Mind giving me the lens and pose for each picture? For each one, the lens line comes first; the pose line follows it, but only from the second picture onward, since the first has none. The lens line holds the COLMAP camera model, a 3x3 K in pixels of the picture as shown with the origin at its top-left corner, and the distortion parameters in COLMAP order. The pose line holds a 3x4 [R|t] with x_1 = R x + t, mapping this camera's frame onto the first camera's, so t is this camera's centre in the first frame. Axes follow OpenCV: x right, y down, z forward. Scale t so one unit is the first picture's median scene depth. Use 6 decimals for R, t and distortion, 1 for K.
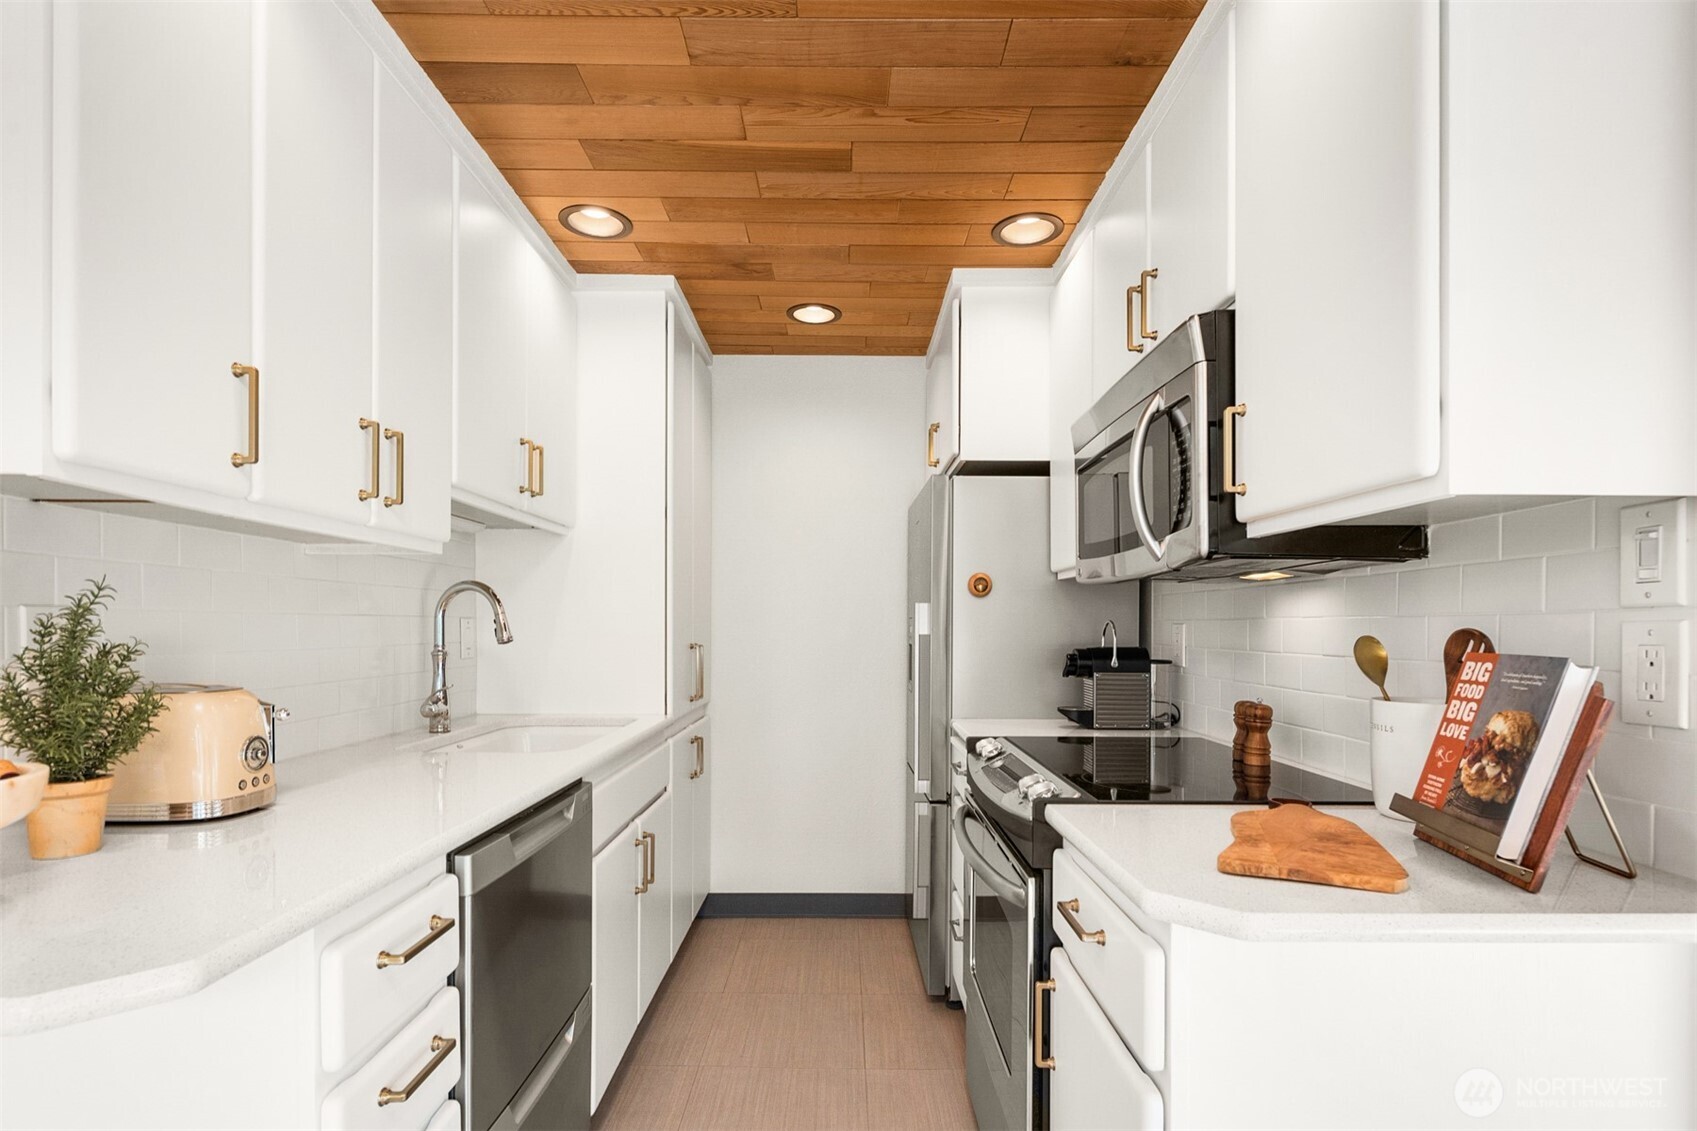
lens RADIAL K [[832.7, 0, 846.9], [0, 832.7, 633.5], [0, 0, 1]] dist [0.000692, -0.006079]
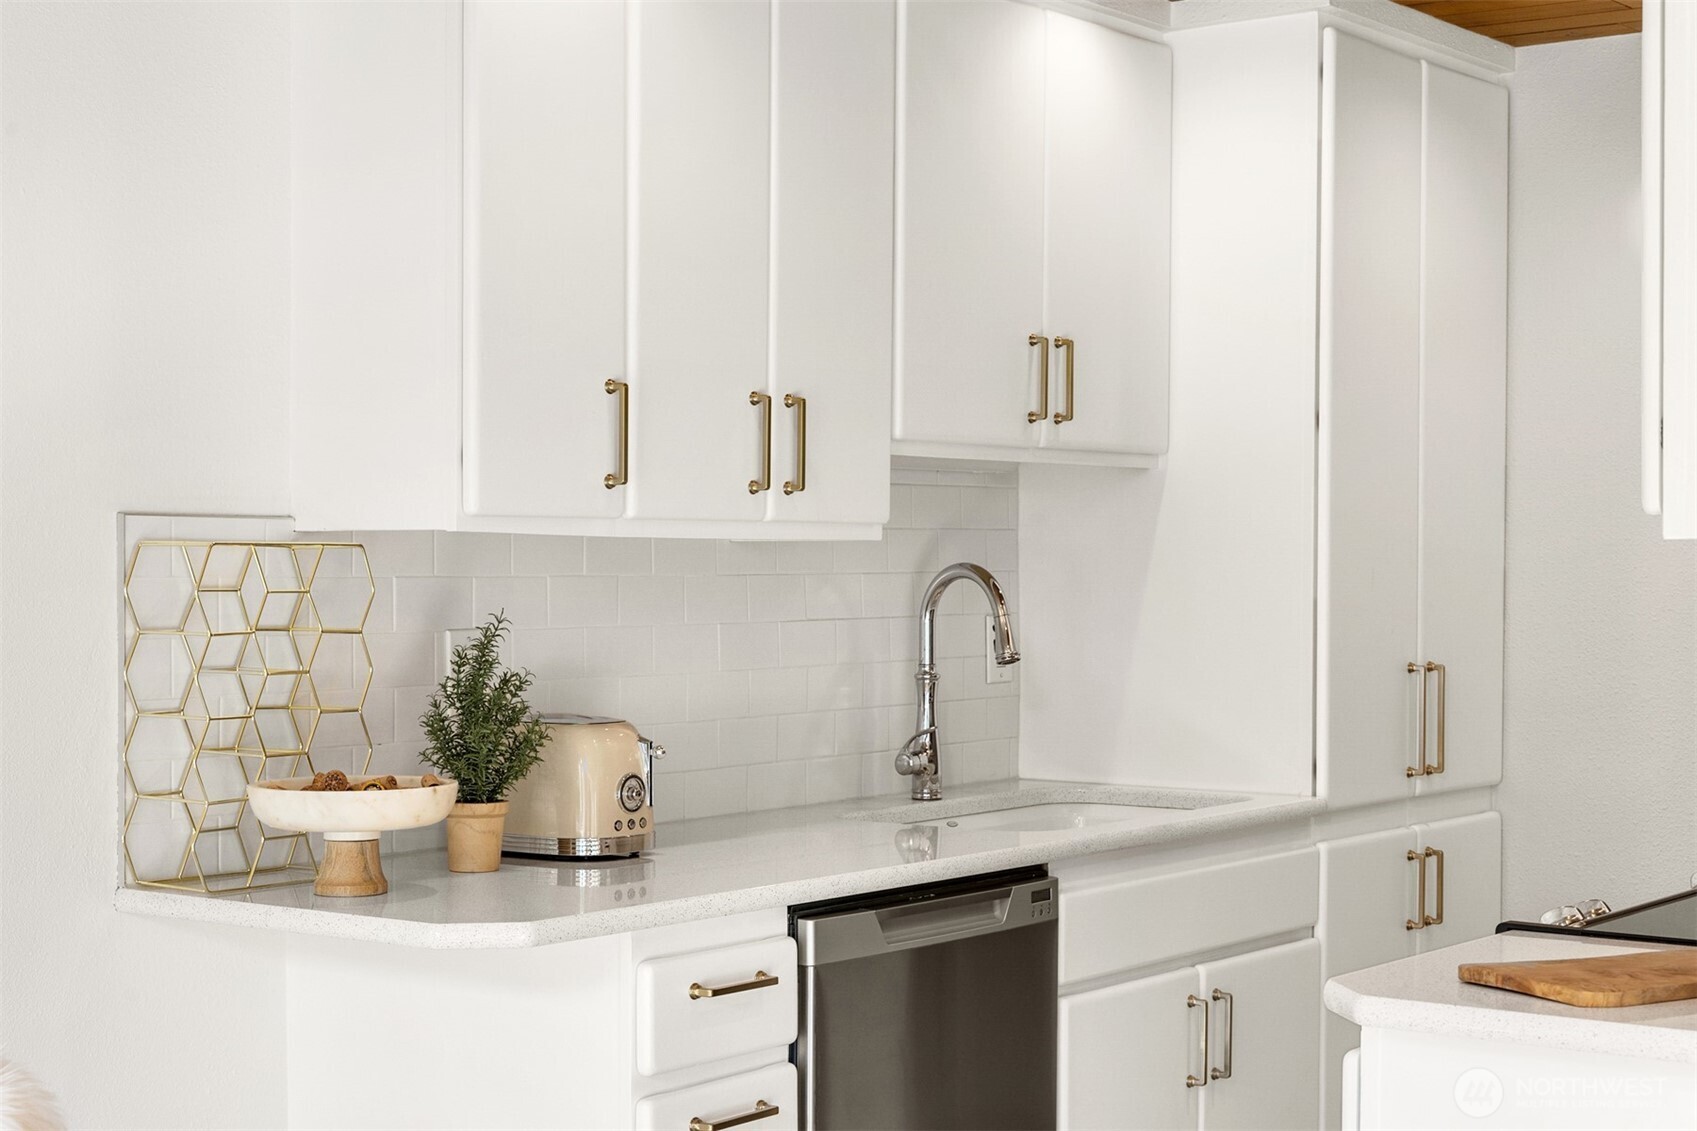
lens RADIAL K [[2657.4, 0, 850.1], [0, 2657.4, 600.9], [0, 0, 1]] dist [-0.001948, 0.034117]
pose [[0.798242, 0.008386, -0.602278, 1.304549], [-0.003384, 0.999950, 0.009439, -0.100546], [0.602327, -0.005497, 0.798231, -1.248761]]
